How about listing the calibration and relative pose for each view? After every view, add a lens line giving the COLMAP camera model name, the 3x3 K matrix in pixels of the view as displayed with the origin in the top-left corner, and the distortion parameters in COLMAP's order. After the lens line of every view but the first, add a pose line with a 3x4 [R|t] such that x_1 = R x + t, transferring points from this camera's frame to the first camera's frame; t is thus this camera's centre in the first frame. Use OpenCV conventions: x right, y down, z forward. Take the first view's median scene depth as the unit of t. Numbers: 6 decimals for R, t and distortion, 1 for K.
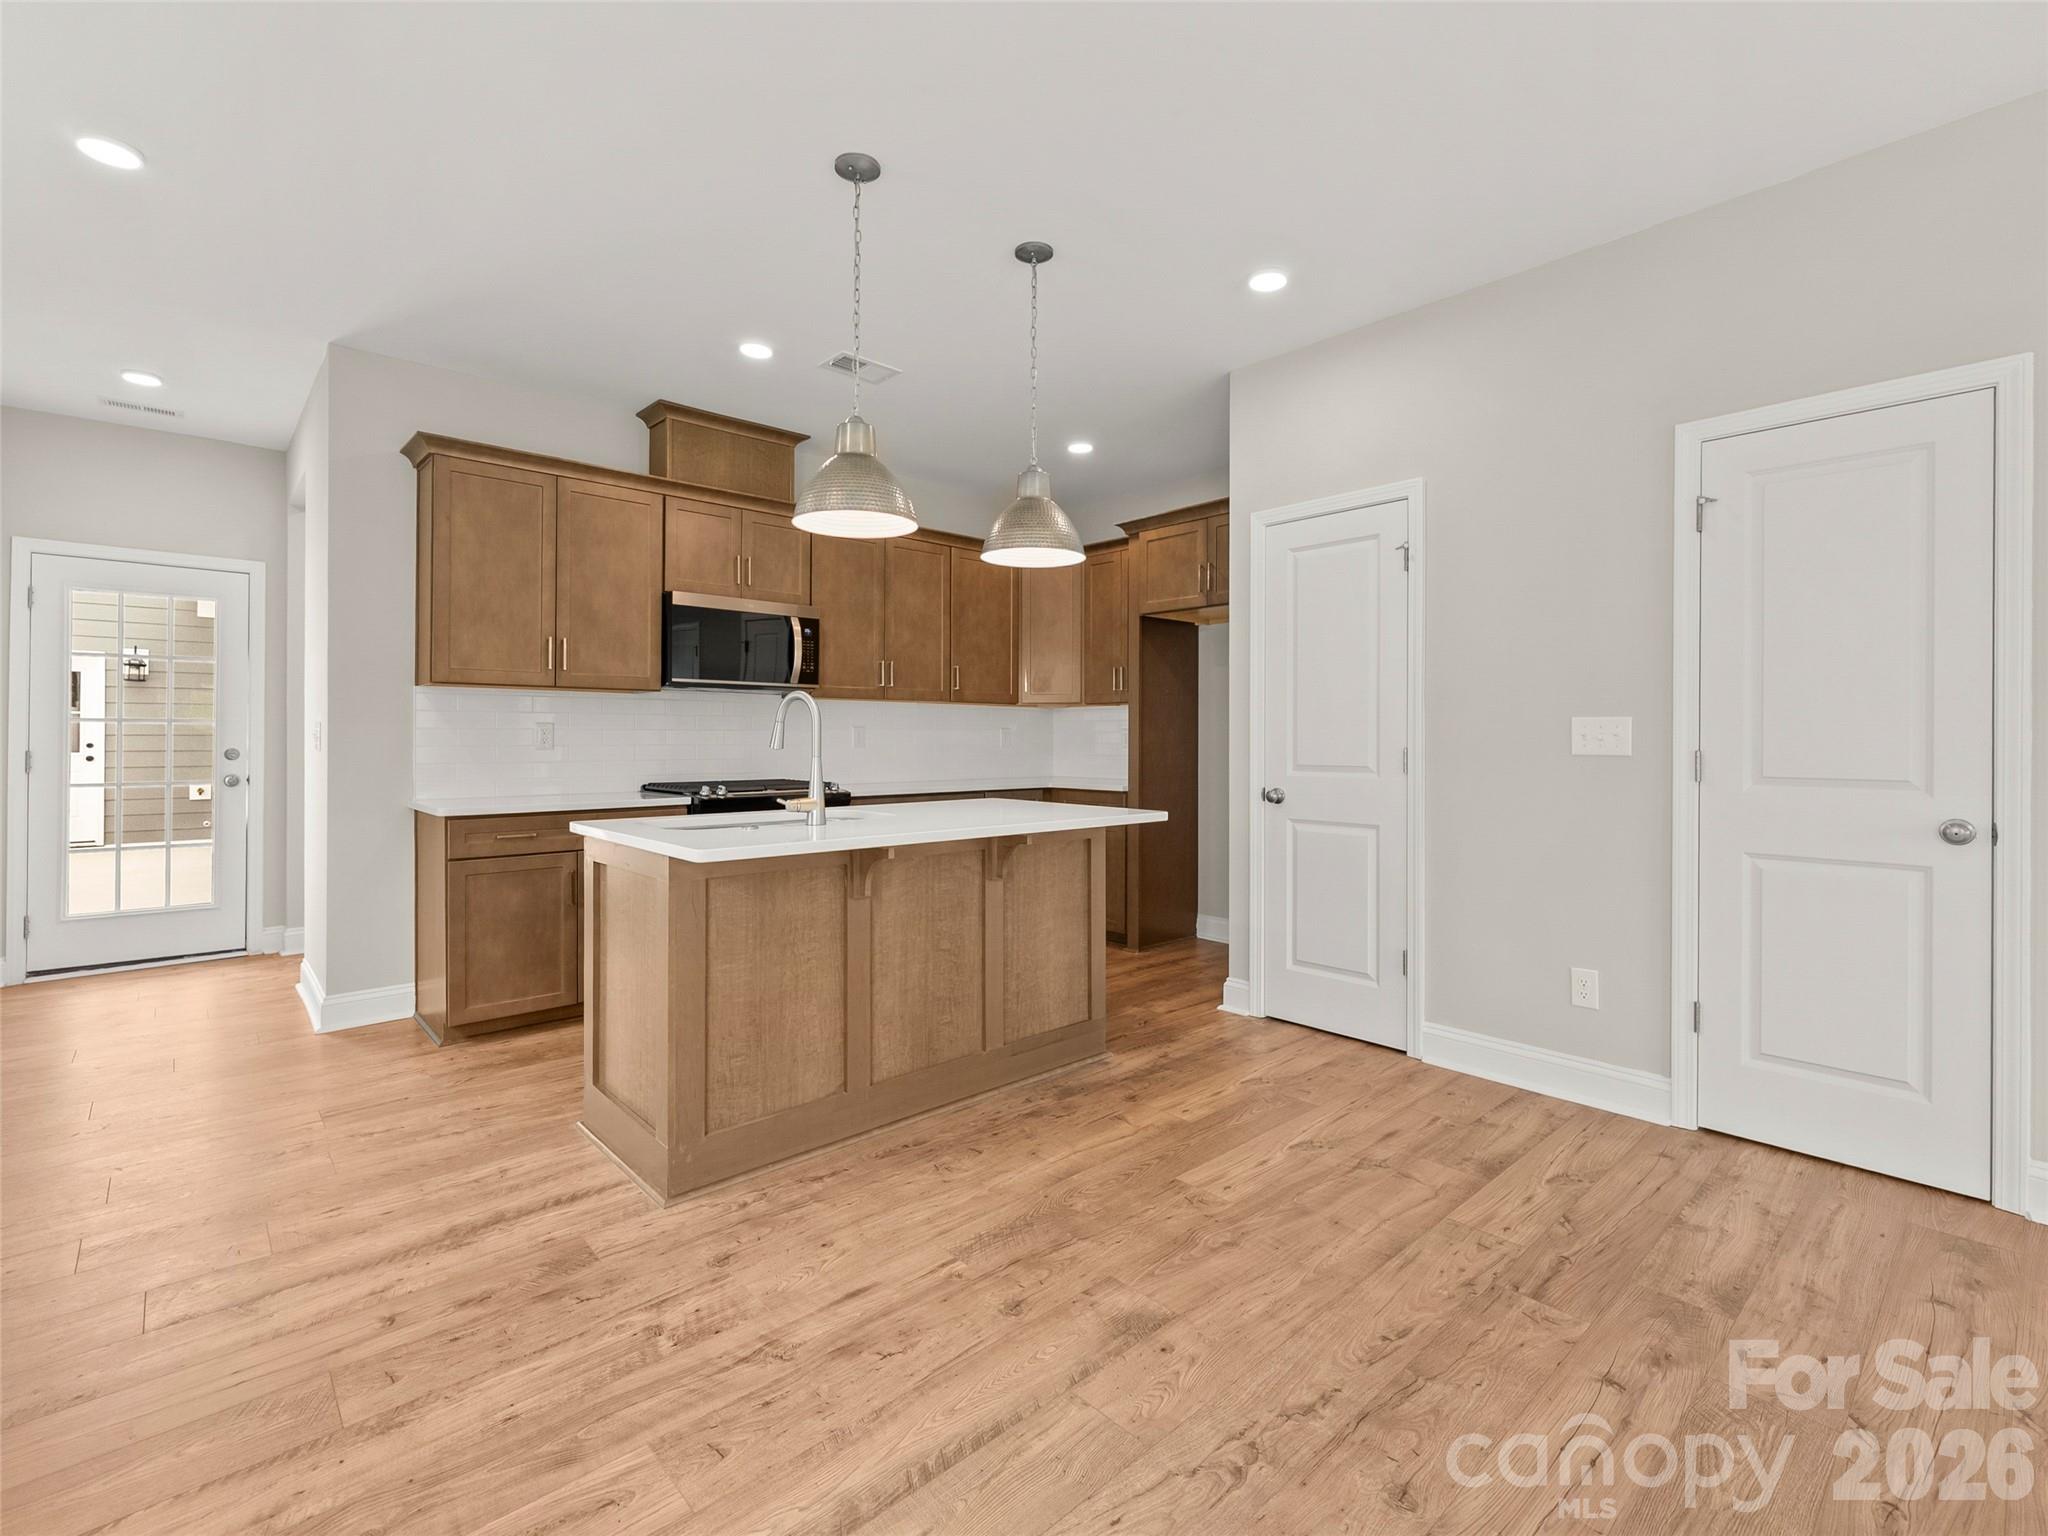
lens RADIAL K [[938.8, 0, 1036.9], [0, 938.8, 734.5], [0, 0, 1]] dist [0.000129, -0.000103]
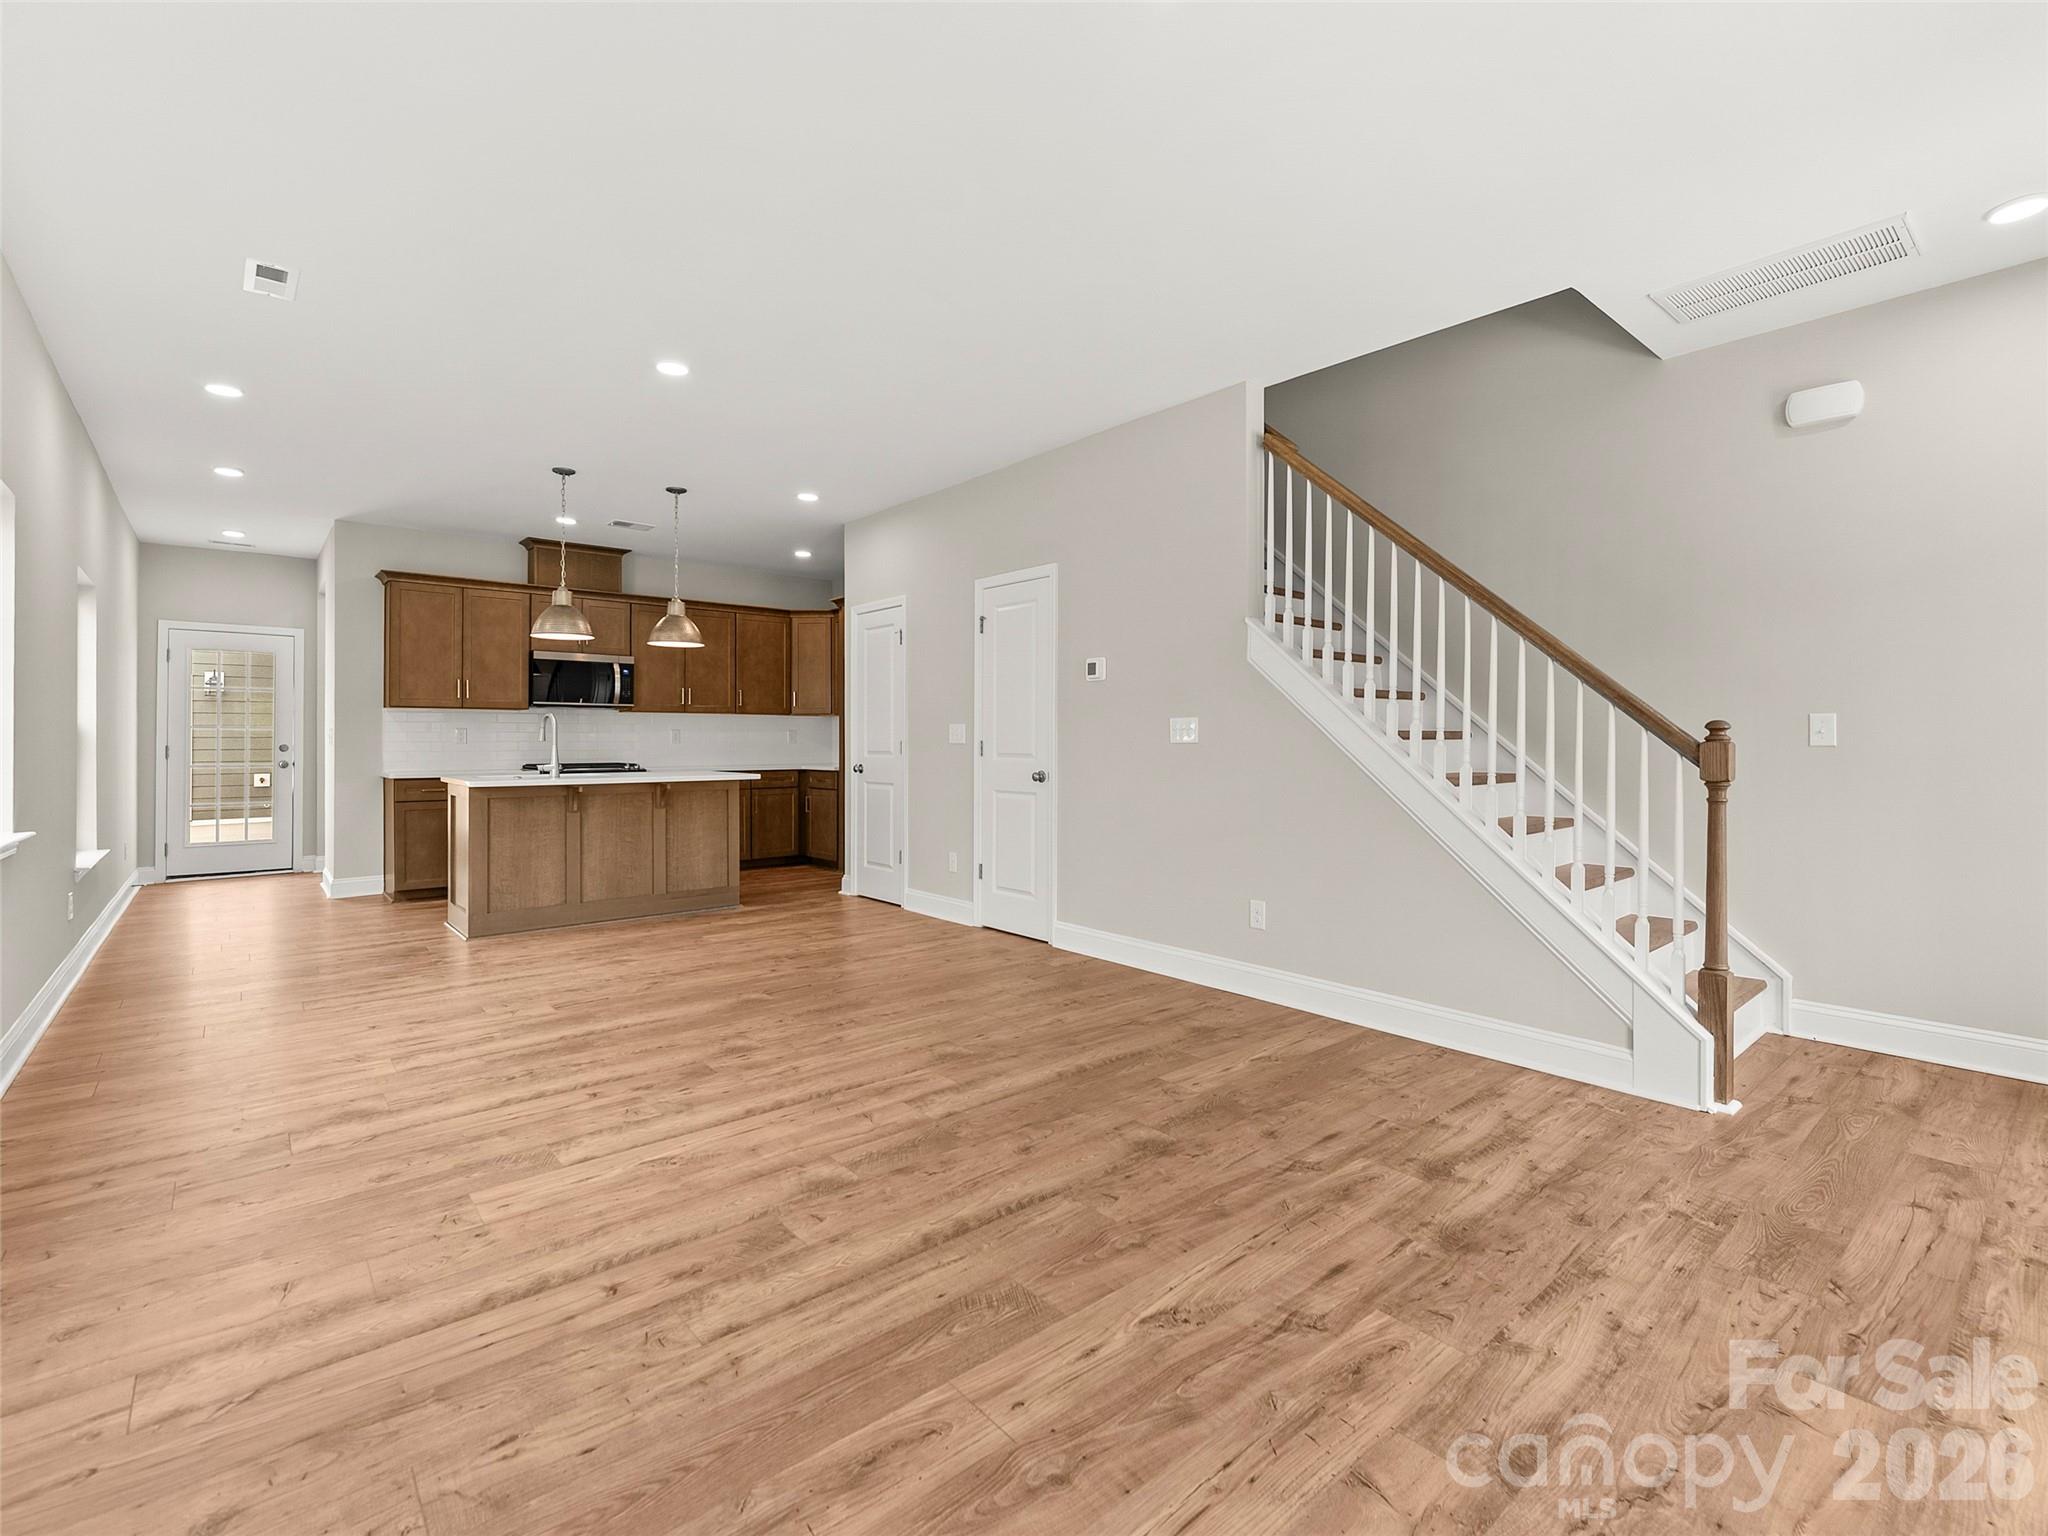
lens RADIAL K [[938.8, 0, 1029.7], [0, 938.8, 732.8], [0, 0, 1]] dist [0.000129, -0.000103]
pose [[0.999232, -0.002118, -0.039137, 0.819473], [0.001926, 0.999986, -0.004936, 0.009166], [0.039147, 0.004857, 0.999222, -0.947484]]
